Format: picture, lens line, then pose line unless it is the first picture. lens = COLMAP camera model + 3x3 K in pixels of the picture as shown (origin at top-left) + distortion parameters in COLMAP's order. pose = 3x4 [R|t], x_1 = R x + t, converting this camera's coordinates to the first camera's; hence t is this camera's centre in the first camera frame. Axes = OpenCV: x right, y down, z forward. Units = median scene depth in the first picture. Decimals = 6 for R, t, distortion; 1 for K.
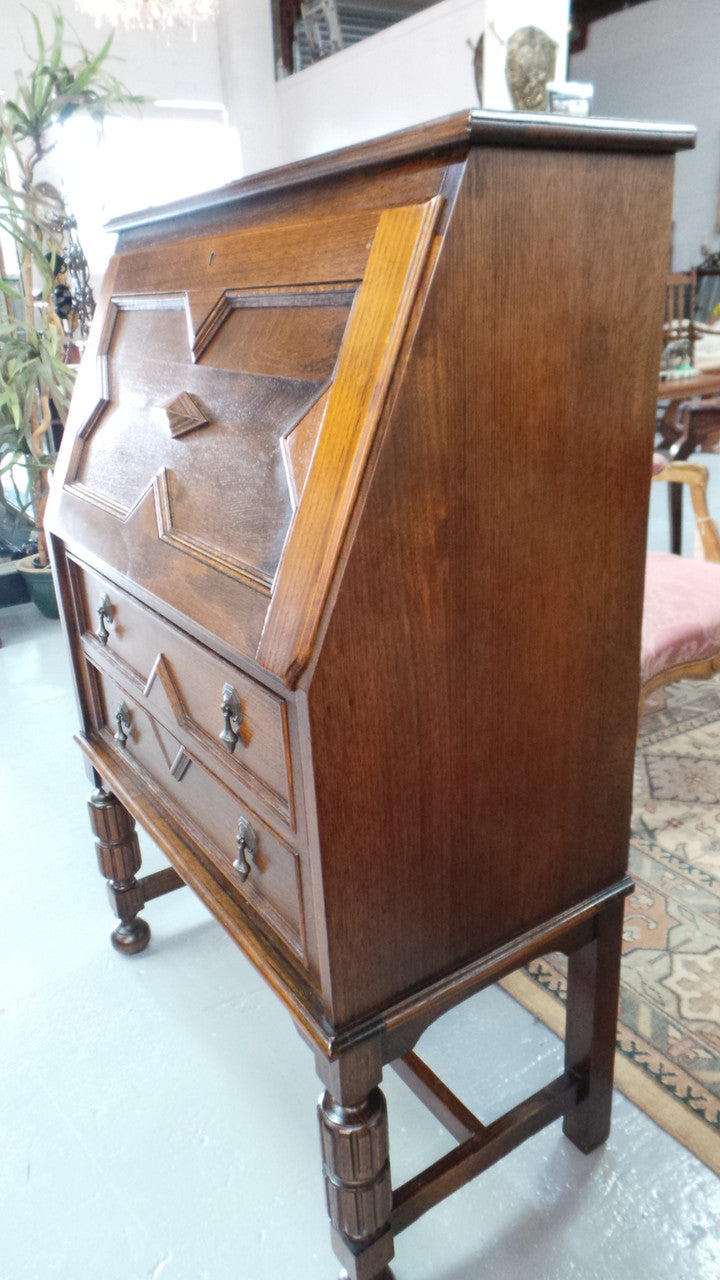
lens RADIAL K [[886.9, 0, 365.0], [0, 886.9, 639.7], [0, 0, 1]] dist [0.003636, 0.000779]
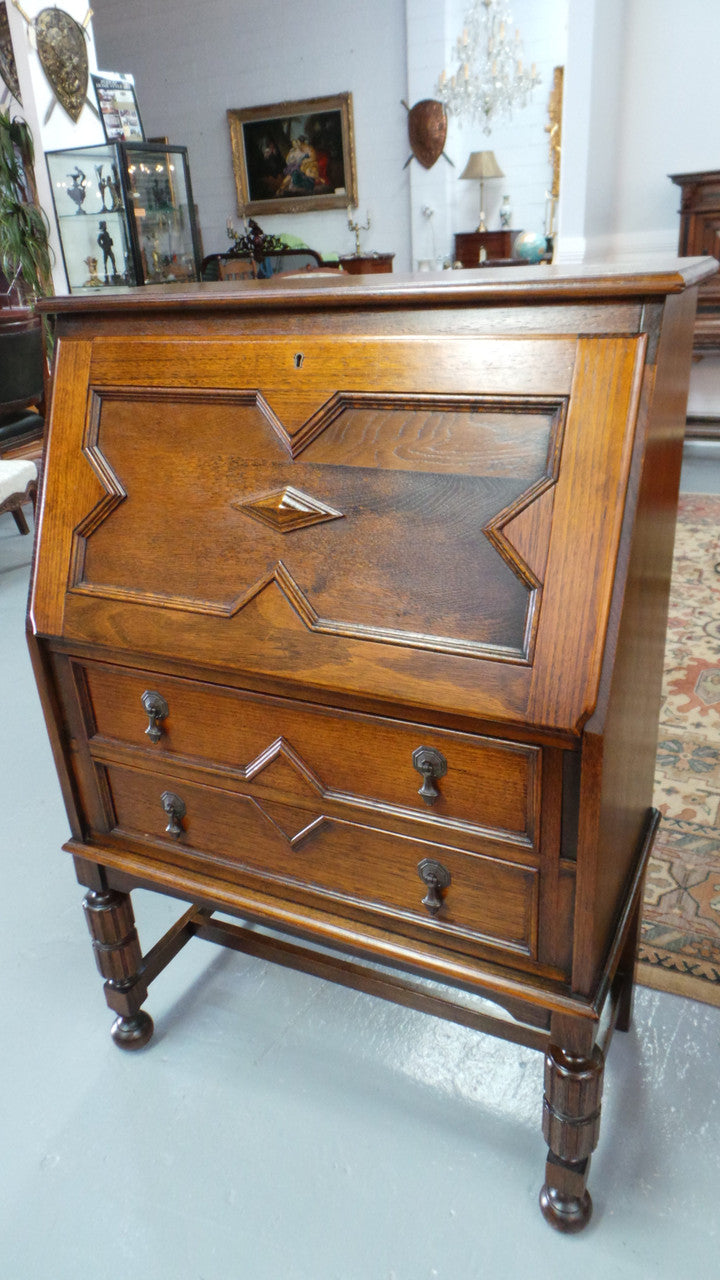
lens RADIAL K [[886.9, 0, 361.5], [0, 886.9, 640.8], [0, 0, 1]] dist [0.003636, 0.000779]
pose [[0.866760, -0.211614, 0.451604, -0.421089], [0.198351, 0.977090, 0.077155, -0.109755], [-0.457584, 0.022701, 0.888876, 0.025676]]
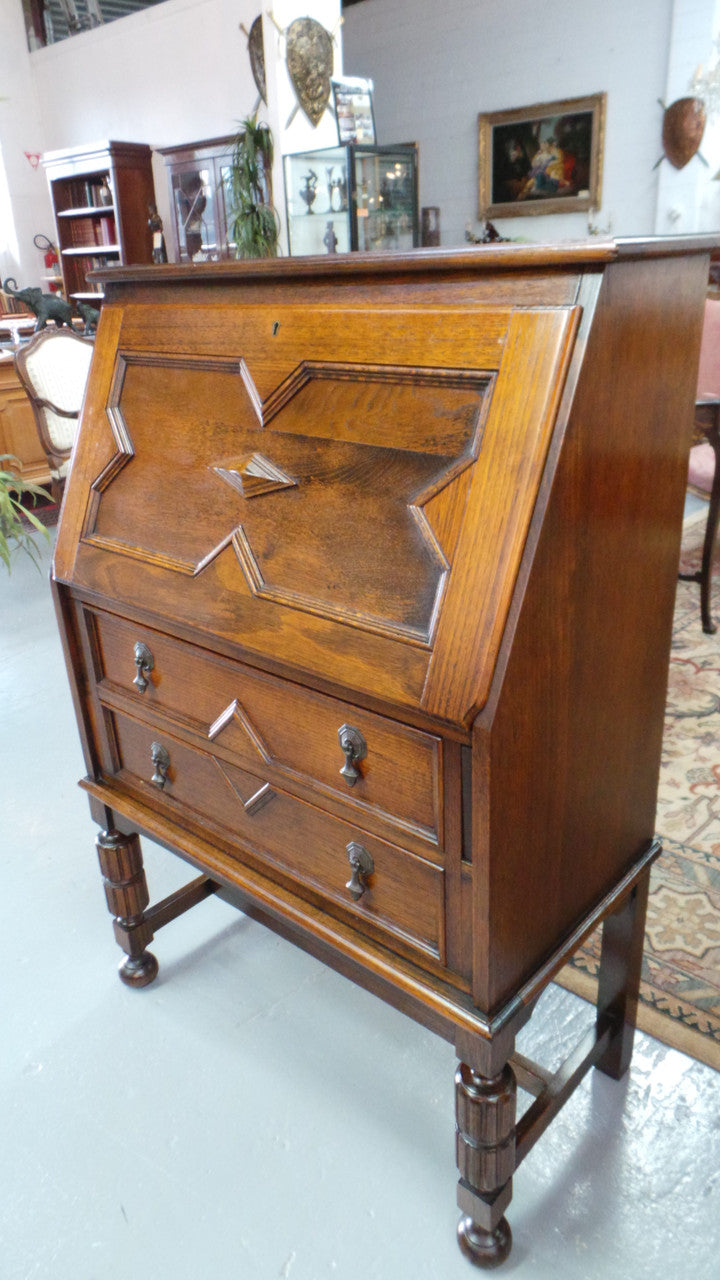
lens RADIAL K [[886.9, 0, 361.7], [0, 886.9, 642.1], [0, 0, 1]] dist [0.003636, 0.000779]
pose [[0.967873, -0.098774, 0.231228, -0.229653], [0.092617, 0.995001, 0.037361, -0.055251], [-0.233763, -0.014745, 0.972182, -0.039869]]
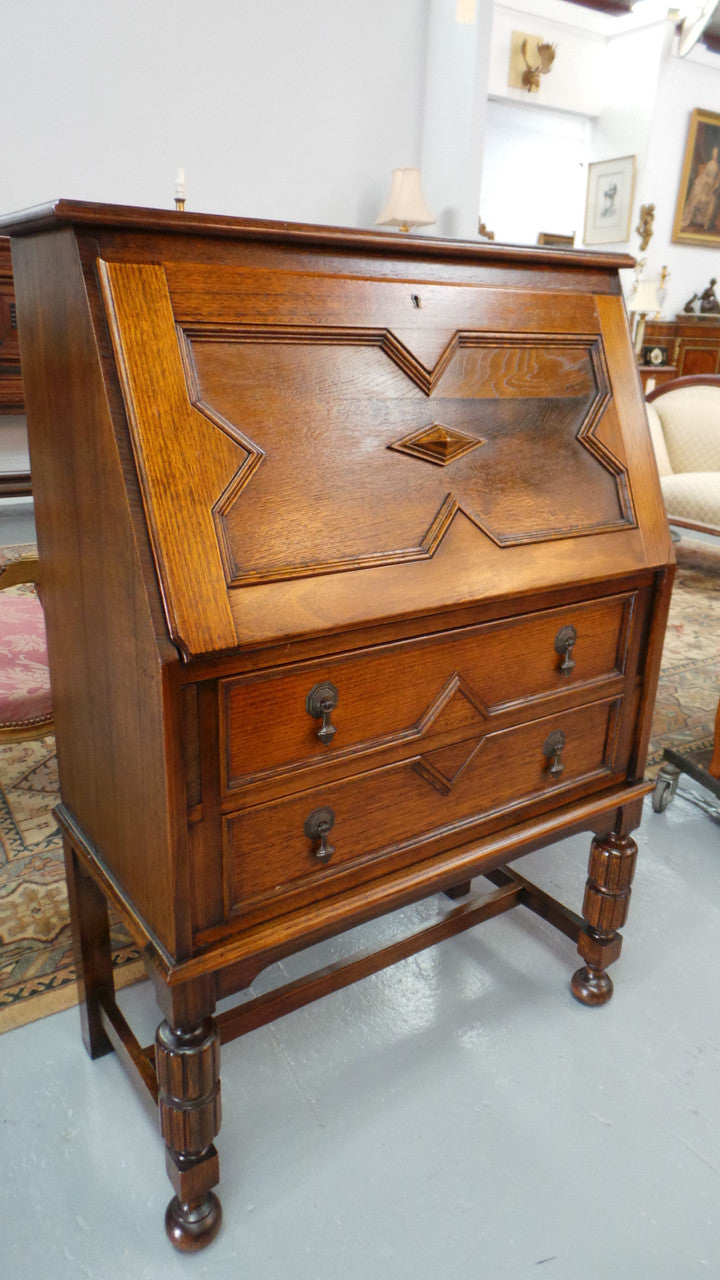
lens RADIAL K [[886.9, 0, 358.6], [0, 886.9, 635.5], [0, 0, 1]] dist [0.003636, 0.000779]
pose [[-0.020274, -0.291816, 0.956259, -0.861243], [0.334903, 0.899217, 0.281510, -0.251312], [-0.942034, 0.325962, 0.079500, 0.717452]]
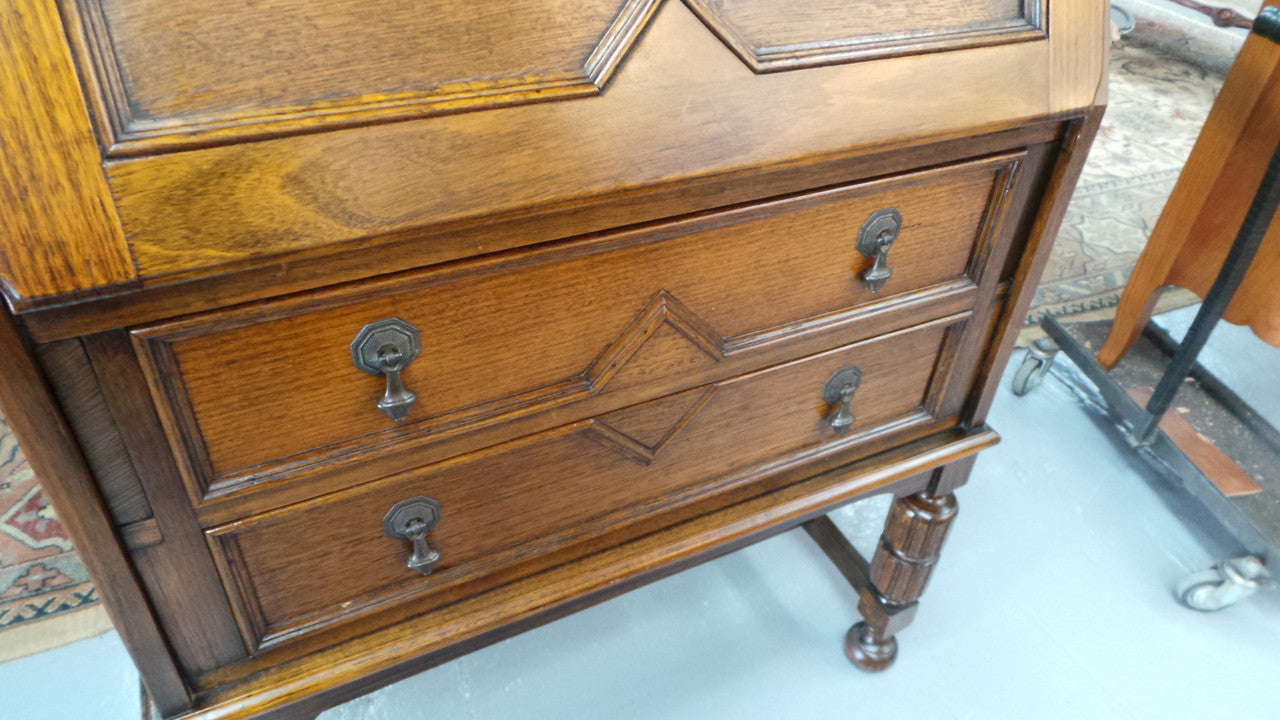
lens RADIAL K [[886.9, 0, 637.5], [0, 886.9, 368.1], [0, 0, 1]] dist [0.003636, 0.000779]
pose [[0.120728, -0.569617, 0.812995, -0.533056], [0.308657, 0.799930, 0.514628, -0.182369], [-0.943480, 0.188807, 0.272390, 0.610355]]
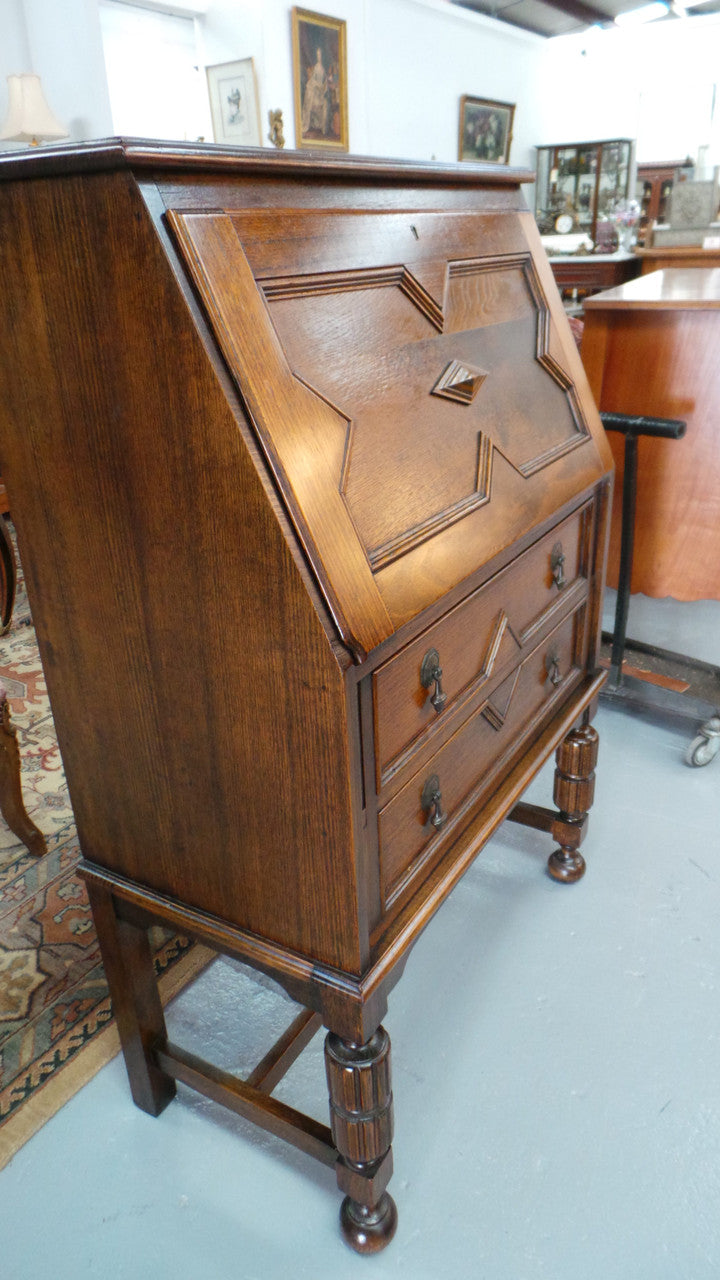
lens RADIAL K [[886.9, 0, 358.1], [0, 886.9, 636.7], [0, 0, 1]] dist [0.003636, 0.000779]
pose [[-0.424705, -0.316614, 0.848163, -0.747598], [0.382091, 0.786642, 0.484975, -0.375992], [-0.820751, 0.530047, -0.213116, 0.978630]]
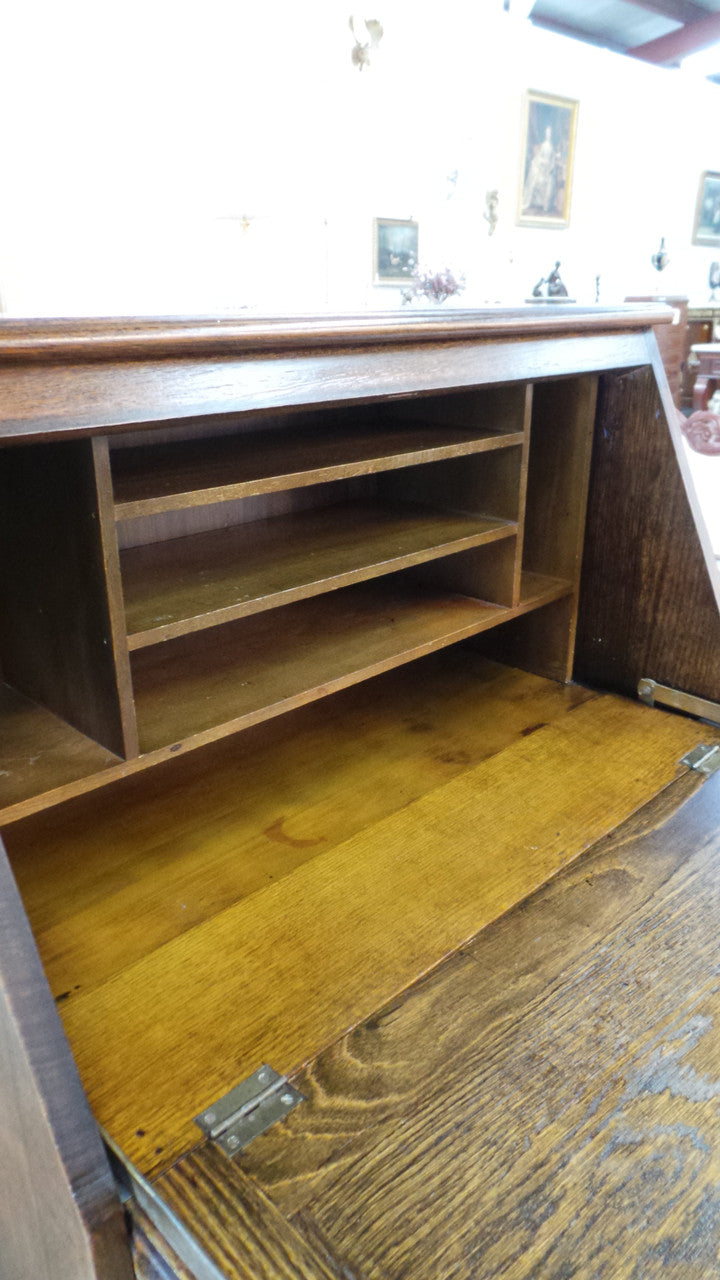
lens RADIAL K [[886.9, 0, 357.8], [0, 886.9, 635.6], [0, 0, 1]] dist [0.003636, 0.000779]
pose [[-0.196988, -0.297545, 0.934164, -0.544658], [0.374914, 0.857551, 0.352201, -0.351220], [-0.905889, 0.419611, -0.057373, 0.744210]]
